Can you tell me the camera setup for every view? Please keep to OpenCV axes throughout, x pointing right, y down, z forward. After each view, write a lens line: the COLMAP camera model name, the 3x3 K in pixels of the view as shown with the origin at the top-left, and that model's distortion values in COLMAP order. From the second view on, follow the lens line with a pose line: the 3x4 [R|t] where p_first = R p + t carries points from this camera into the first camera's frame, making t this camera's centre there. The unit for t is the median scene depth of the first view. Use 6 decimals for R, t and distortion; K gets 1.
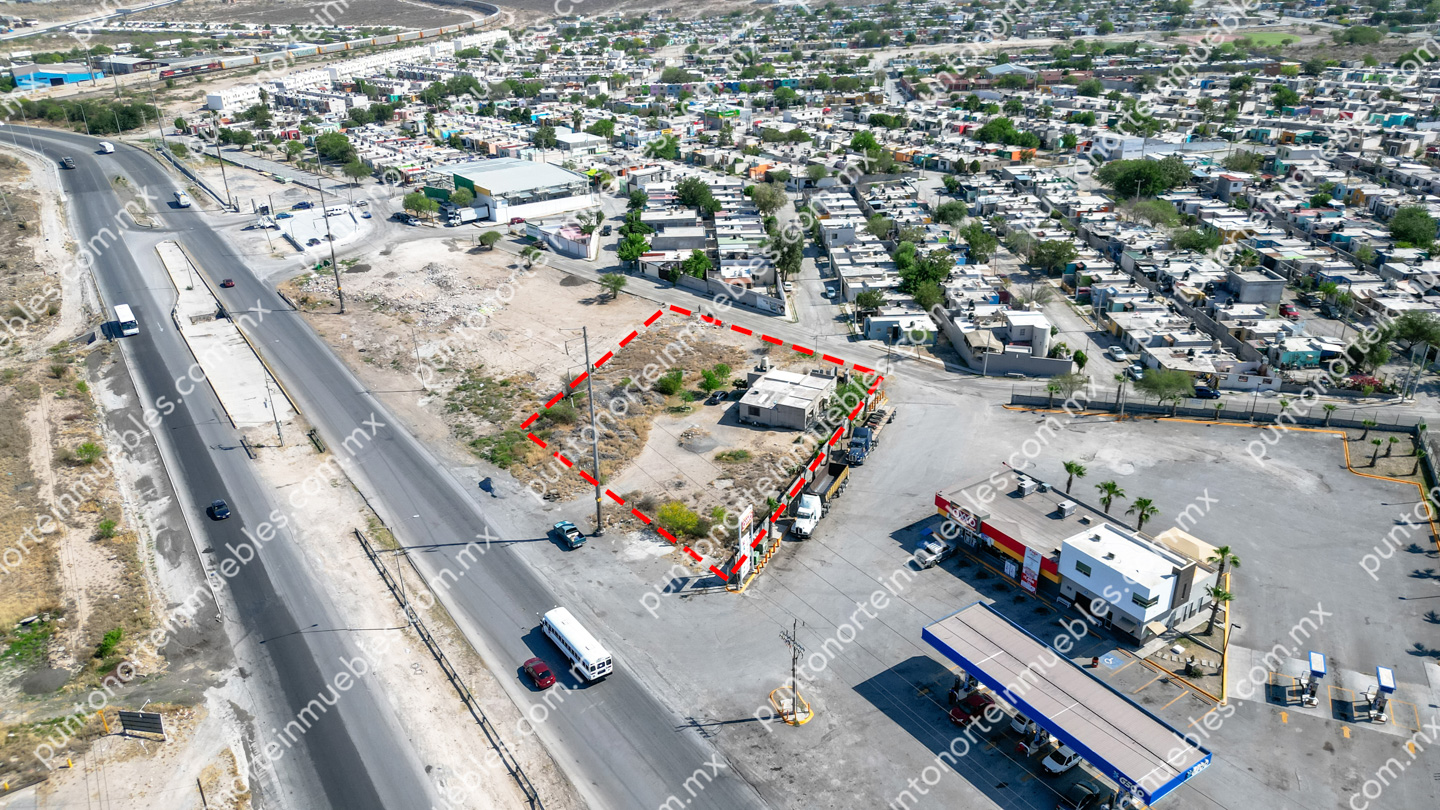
lens RADIAL K [[1010.2, 0, 721.3], [0, 1010.2, 411.0], [0, 0, 1]] dist [0.054310, -0.051920]
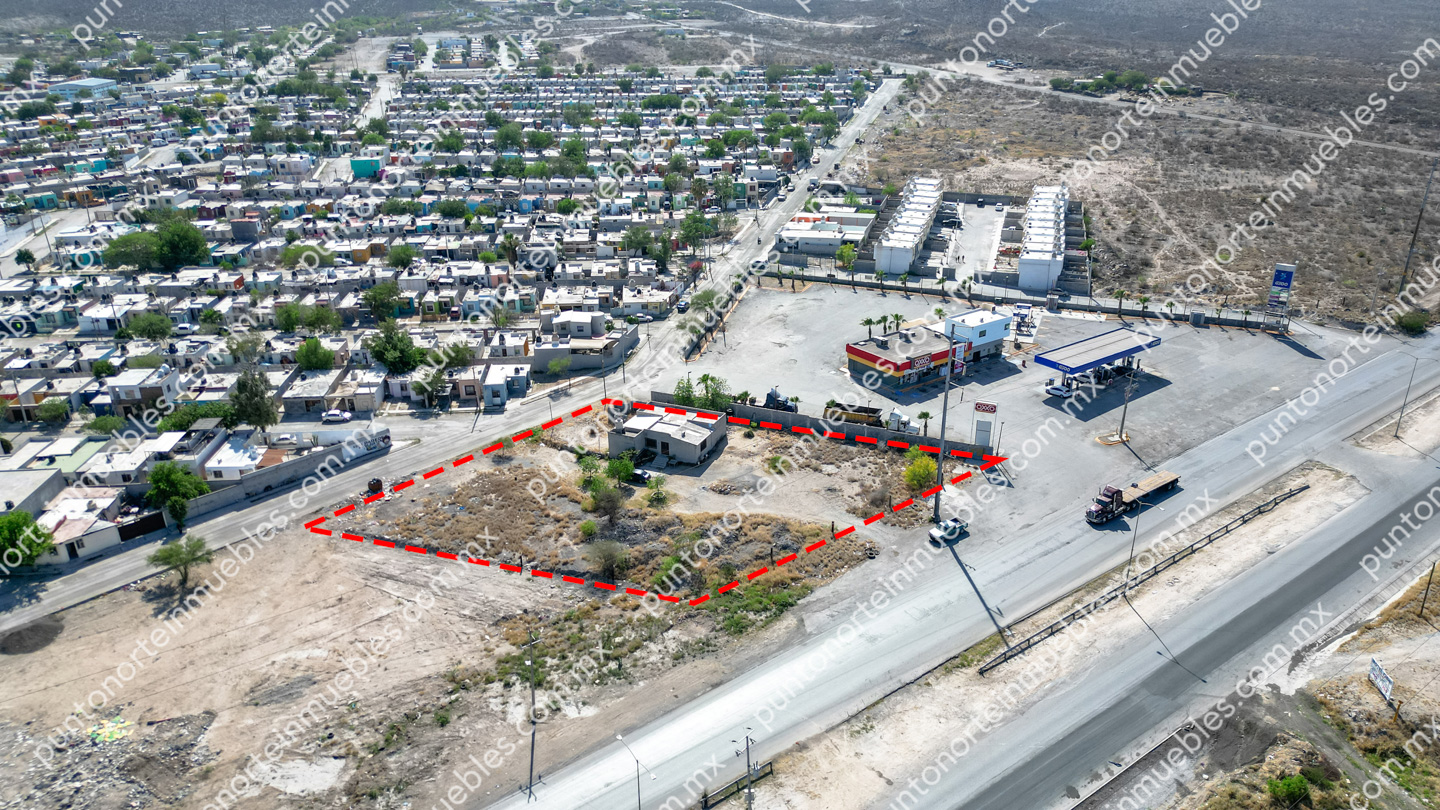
lens RADIAL K [[1010.2, 0, 720.0], [0, 1010.2, 395.2], [0, 0, 1]] dist [0.054310, -0.051920]
pose [[-0.038387, -0.369764, 0.928332, -0.730593], [0.430481, 0.832270, 0.349302, -0.319036], [-0.901783, 0.413038, 0.127228, 0.695867]]
